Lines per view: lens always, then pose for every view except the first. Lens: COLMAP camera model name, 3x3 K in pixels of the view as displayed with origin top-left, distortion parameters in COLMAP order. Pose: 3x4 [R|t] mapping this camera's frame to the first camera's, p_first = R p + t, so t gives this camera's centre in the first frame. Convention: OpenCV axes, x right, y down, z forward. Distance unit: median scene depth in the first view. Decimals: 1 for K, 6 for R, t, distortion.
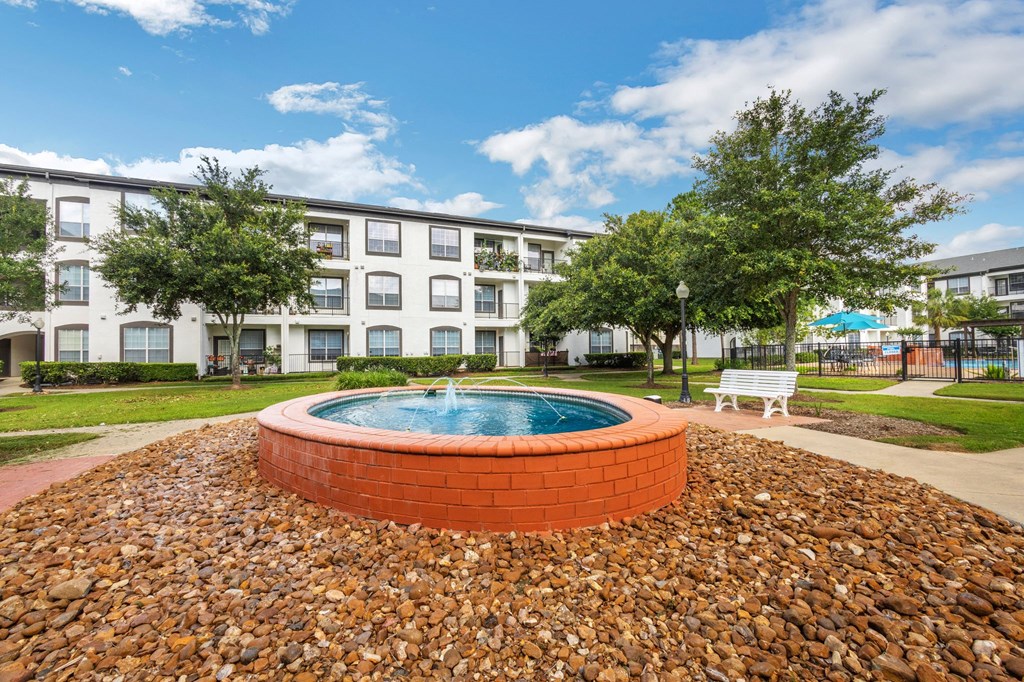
lens RADIAL K [[443.0, 0, 521.7], [0, 443.0, 341.9], [0, 0, 1]] dist [-0.003645, 0.000148]
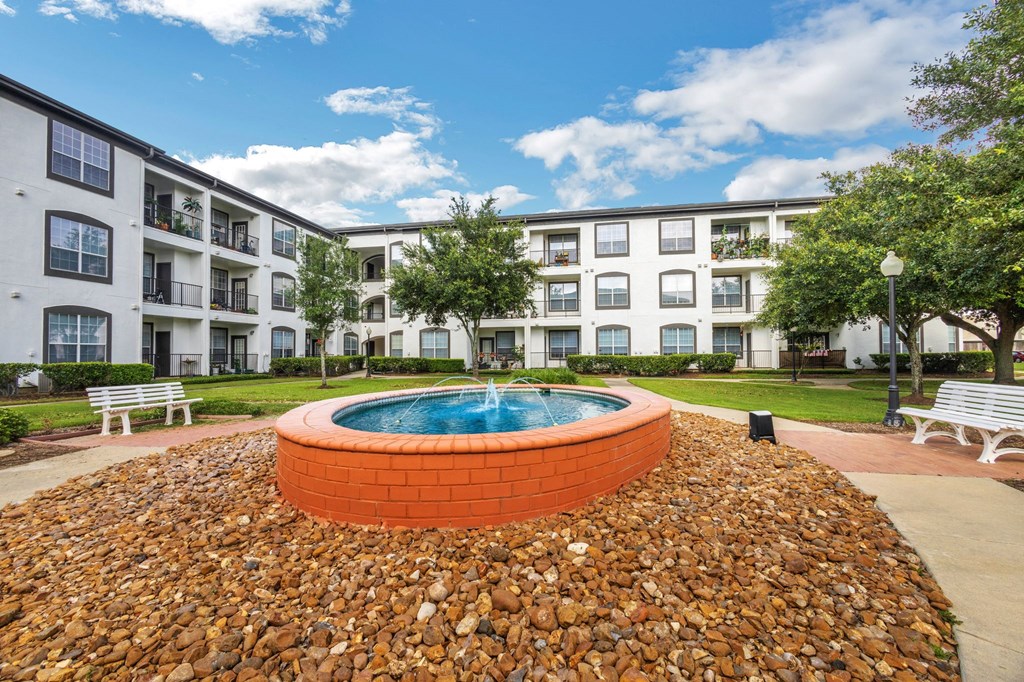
lens RADIAL K [[443.0, 0, 521.7], [0, 443.0, 341.9], [0, 0, 1]] dist [-0.003645, 0.000148]
pose [[0.823617, -0.007597, -0.567095, 0.096187], [0.009976, 0.999950, 0.001092, -0.000643], [0.567058, -0.006557, 0.823652, 0.033548]]
